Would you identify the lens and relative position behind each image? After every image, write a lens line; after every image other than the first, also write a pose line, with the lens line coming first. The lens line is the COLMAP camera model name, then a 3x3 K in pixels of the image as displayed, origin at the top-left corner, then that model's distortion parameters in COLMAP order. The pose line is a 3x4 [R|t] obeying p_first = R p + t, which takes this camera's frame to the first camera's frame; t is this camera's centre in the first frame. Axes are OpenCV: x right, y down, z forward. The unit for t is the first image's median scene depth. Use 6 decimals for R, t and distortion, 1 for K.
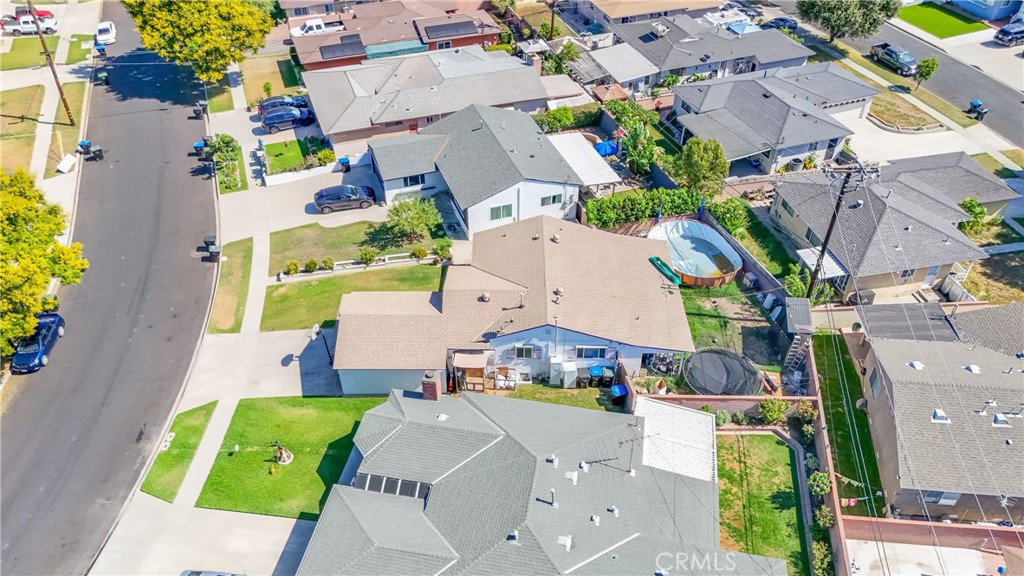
lens RADIAL K [[758.5, 0, 512.0], [0, 758.5, 288.0], [0, 0, 1]] dist [0.007098, 0.002254]
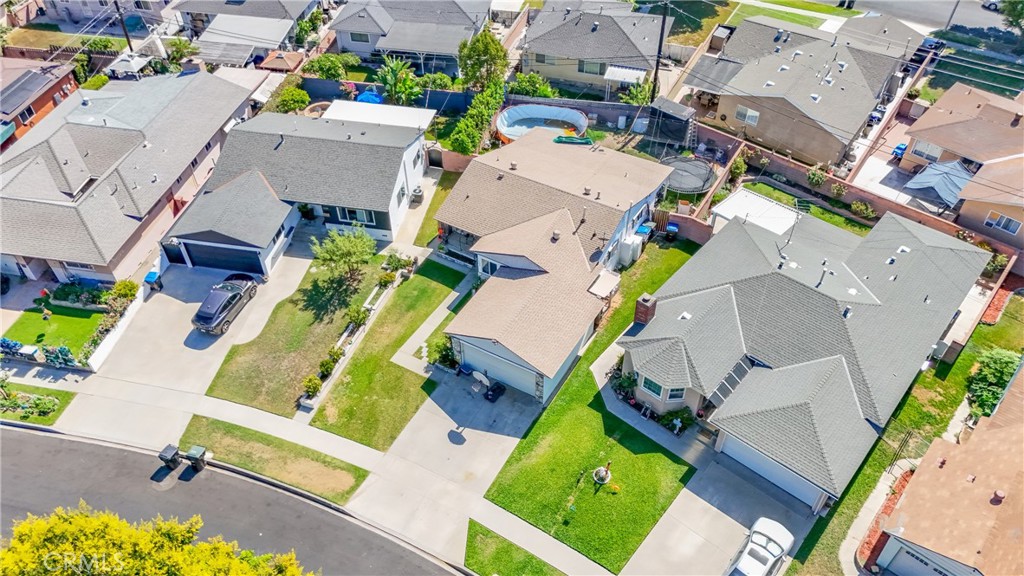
lens RADIAL K [[756.1, 0, 512.0], [0, 756.1, 288.0], [0, 0, 1]] dist [0.040774, -0.003926]
pose [[0.505316, -0.605361, 0.614975, -0.682975], [0.558059, 0.772820, 0.302190, -0.253946], [-0.658199, 0.190491, 0.728346, 0.312931]]
